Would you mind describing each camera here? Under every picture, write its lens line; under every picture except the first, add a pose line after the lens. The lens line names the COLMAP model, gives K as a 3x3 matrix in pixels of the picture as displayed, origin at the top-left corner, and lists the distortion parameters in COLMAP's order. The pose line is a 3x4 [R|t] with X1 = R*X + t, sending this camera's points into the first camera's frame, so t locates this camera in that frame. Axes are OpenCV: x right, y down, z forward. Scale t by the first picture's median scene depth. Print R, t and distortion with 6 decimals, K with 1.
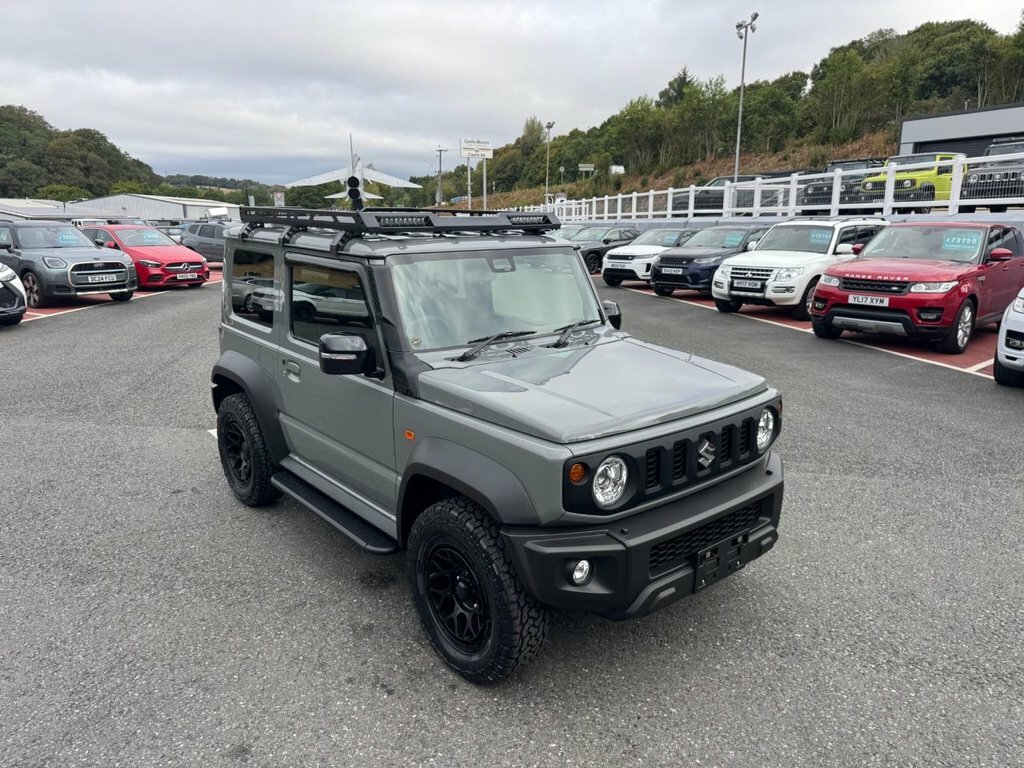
lens RADIAL K [[767.2, 0, 512.0], [0, 767.2, 384.0], [0, 0, 1]] dist [-0.006042, -0.004097]
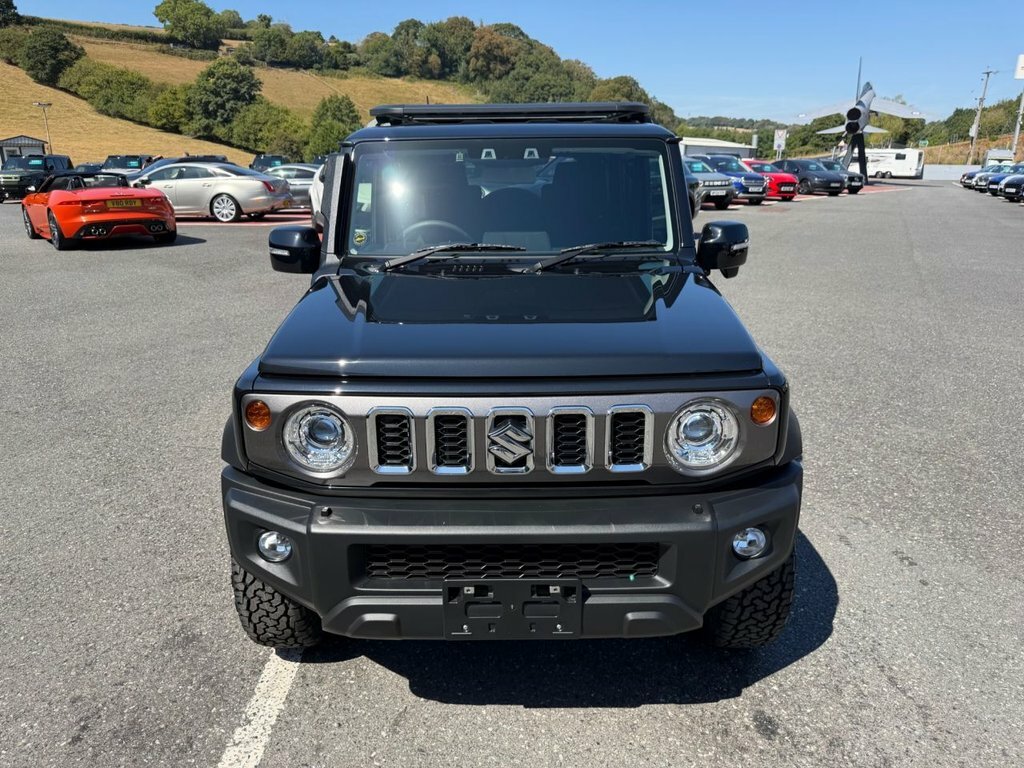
lens RADIAL K [[751.5, 0, 512.0], [0, 751.5, 384.0], [0, 0, 1]] dist [-0.008372, 0.017412]
pose [[0.758244, 0.182588, -0.625881, 0.081120], [-0.139415, 0.983187, 0.117925, -0.003439], [0.636890, -0.002159, 0.770952, 0.067309]]
